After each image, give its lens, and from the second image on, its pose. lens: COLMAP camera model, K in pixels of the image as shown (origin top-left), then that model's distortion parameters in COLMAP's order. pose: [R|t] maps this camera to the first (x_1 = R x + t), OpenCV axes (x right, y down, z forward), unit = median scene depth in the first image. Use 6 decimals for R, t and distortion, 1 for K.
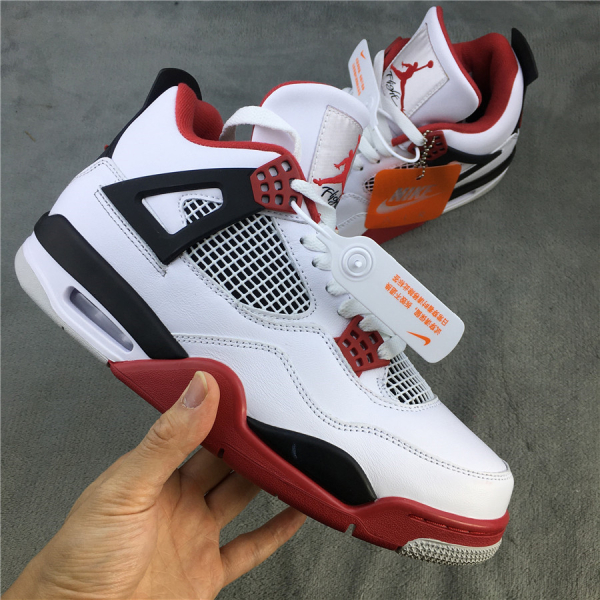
lens RADIAL K [[656.5, 0, 300.7], [0, 656.5, 319.5], [0, 0, 1]] dist [0.070037, -0.101387]
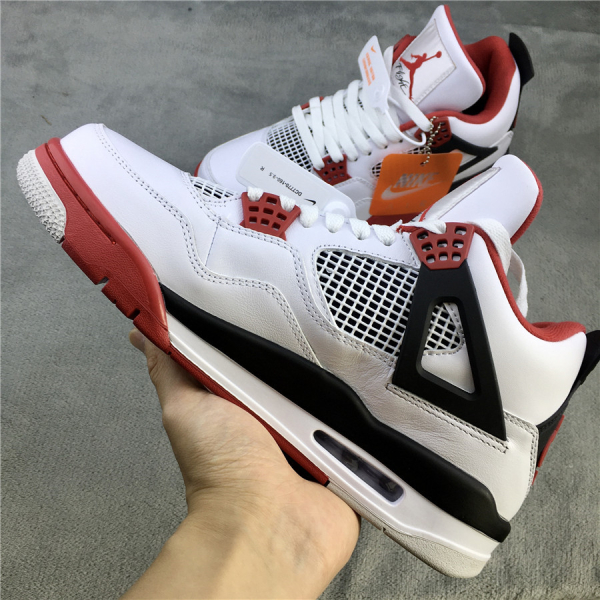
lens RADIAL K [[656.5, 0, 300.7], [0, 656.5, 319.5], [0, 0, 1]] dist [0.070037, -0.101387]
pose [[0.998567, 0.030052, 0.044284, -0.058531], [-0.026764, 0.996969, -0.073056, 0.119425], [-0.046345, 0.071766, 0.996344, -0.032221]]
